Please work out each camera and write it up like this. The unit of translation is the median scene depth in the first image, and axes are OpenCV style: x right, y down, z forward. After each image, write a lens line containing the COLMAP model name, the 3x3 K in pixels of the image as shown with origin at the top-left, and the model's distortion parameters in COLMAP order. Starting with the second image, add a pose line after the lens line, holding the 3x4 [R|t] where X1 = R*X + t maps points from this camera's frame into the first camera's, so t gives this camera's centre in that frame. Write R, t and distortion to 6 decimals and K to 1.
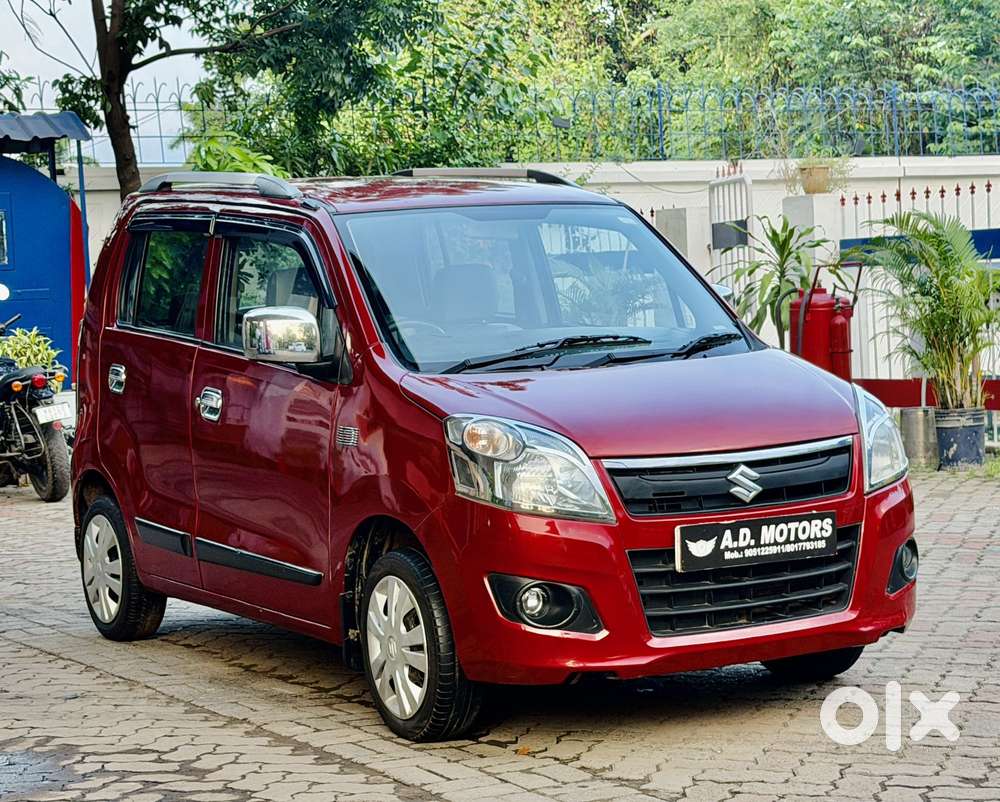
lens RADIAL K [[2263.0, 0, 500.0], [0, 2263.0, 401.0], [0, 0, 1]] dist [0.121312, 0.353274]
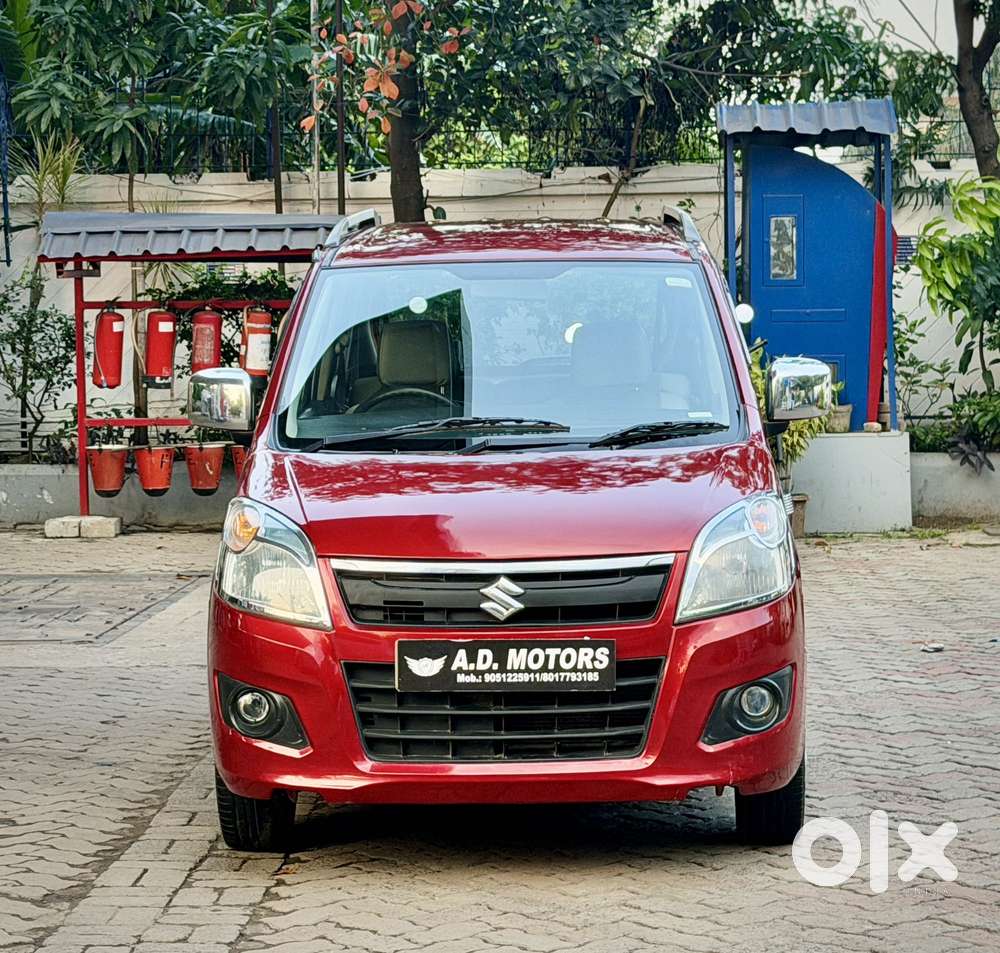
lens RADIAL K [[2891.3, 0, 500.0], [0, 2891.3, 476.5], [0, 0, 1]] dist [0.233057, -0.717990]
pose [[0.860895, 0.063785, -0.504768, 0.665975], [-0.053889, 0.997961, 0.034198, -0.048654], [0.505920, -0.002240, 0.862577, 0.036900]]
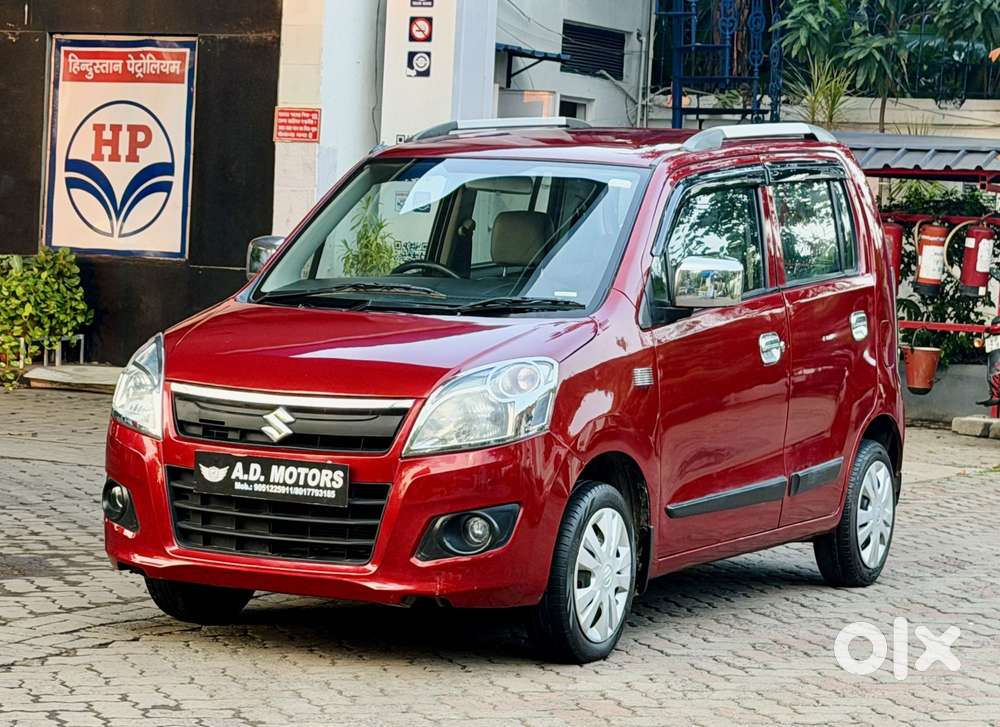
lens RADIAL K [[2790.4, 0, 590.8], [0, 2790.4, 364.0], [0, 0, 1]] dist [0.089837, 0.498465]
pose [[0.581478, 0.112962, -0.805682, 1.249469], [-0.113589, 0.991886, 0.057090, -0.083789], [0.805594, 0.058320, 0.589591, 0.339228]]
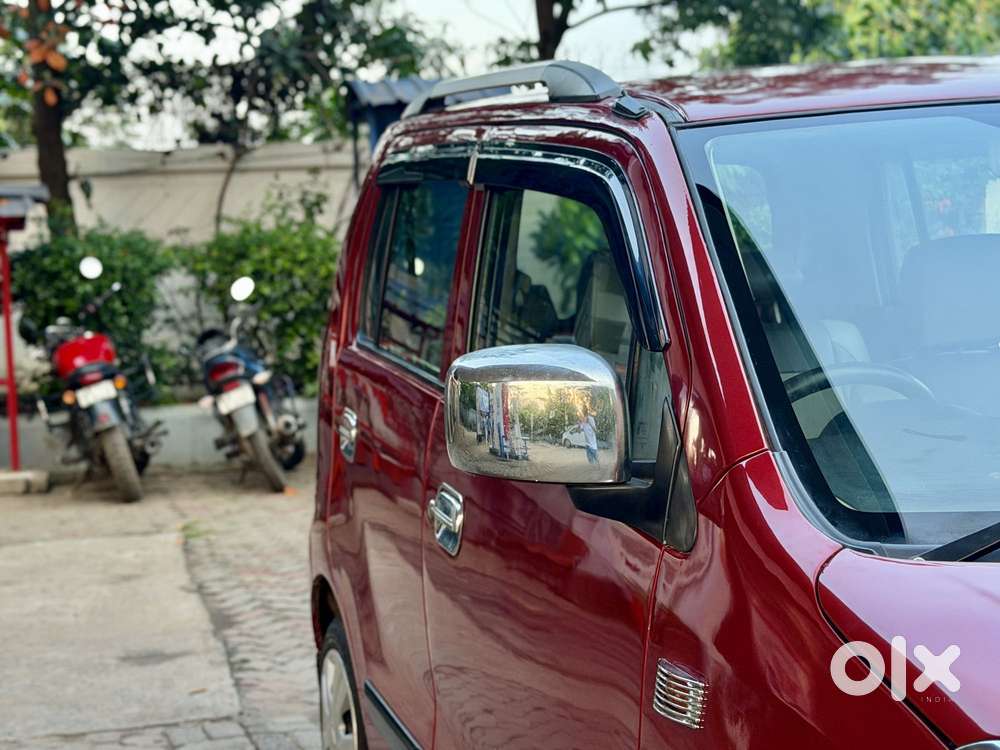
lens RADIAL K [[1806.6, 0, 500.0], [0, 1806.6, 375.0], [0, 0, 1]] dist [0.105721, 0.363258]
pose [[0.972190, 0.018773, -0.233438, -0.027230], [-0.014426, 0.999690, 0.020313, -0.046255], [0.233747, -0.016381, 0.972159, 0.728102]]
